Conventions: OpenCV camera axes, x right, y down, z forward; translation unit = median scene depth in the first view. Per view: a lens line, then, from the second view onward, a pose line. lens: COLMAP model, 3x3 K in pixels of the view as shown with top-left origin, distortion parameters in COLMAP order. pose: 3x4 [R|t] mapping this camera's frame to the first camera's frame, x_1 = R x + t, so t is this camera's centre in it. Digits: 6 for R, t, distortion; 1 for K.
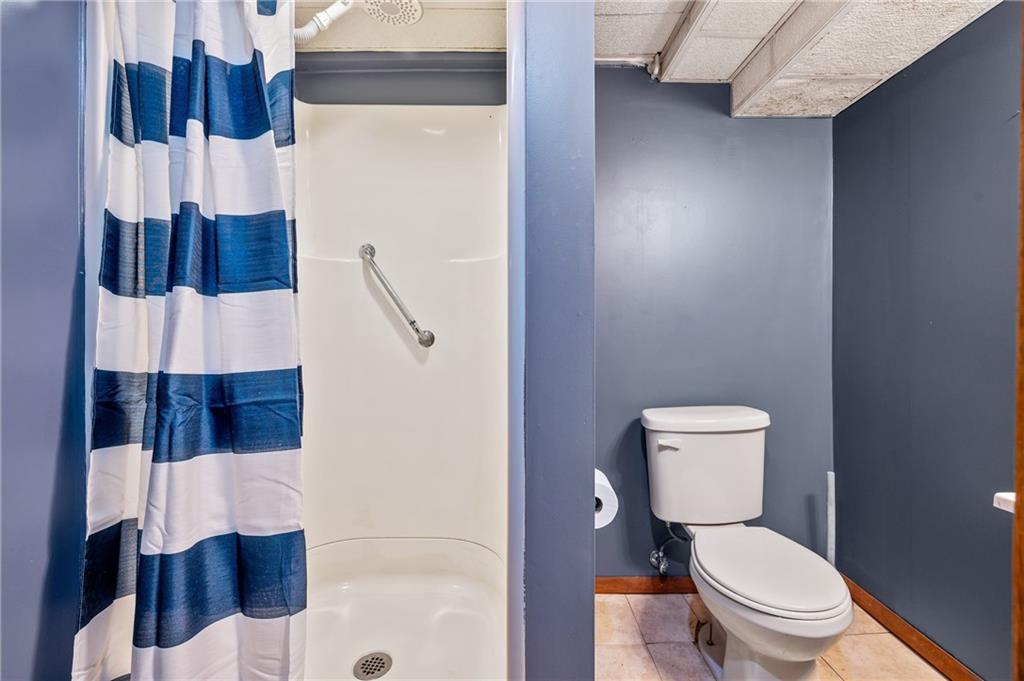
lens RADIAL K [[441.0, 0, 512.5], [0, 441.0, 334.8], [0, 0, 1]] dist [-0.002649, 0.000276]
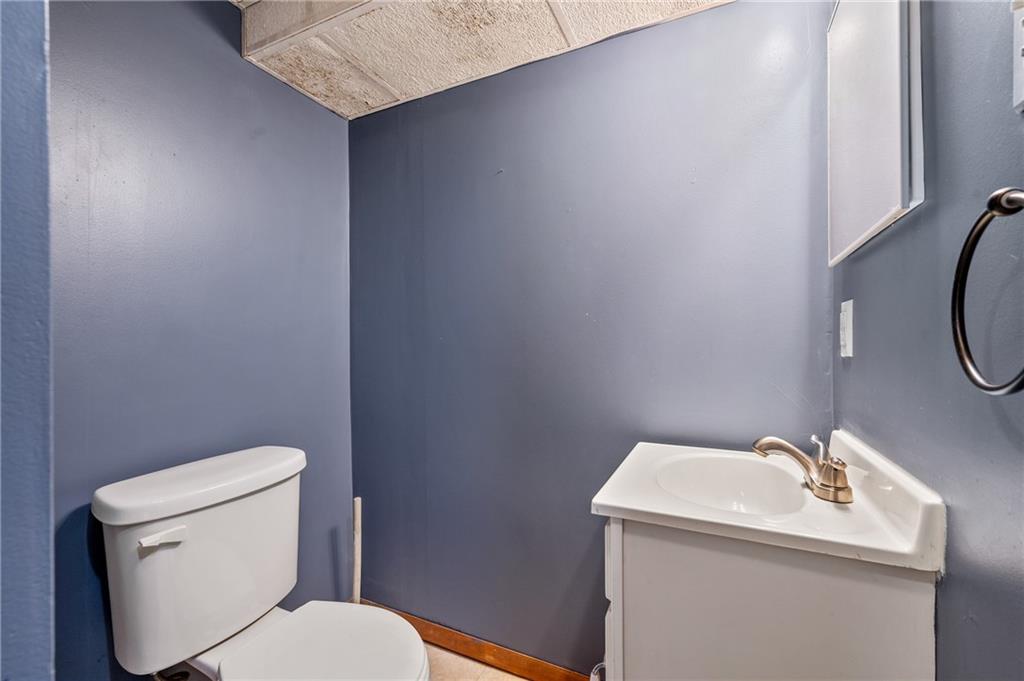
lens RADIAL K [[441.0, 0, 511.9], [0, 441.0, 349.1], [0, 0, 1]] dist [-0.002649, 0.000276]
pose [[0.433716, -0.007144, 0.901021, 0.028156], [0.010747, 0.999938, 0.002755, -0.003939], [-0.900986, 0.008488, 0.433766, 0.311805]]
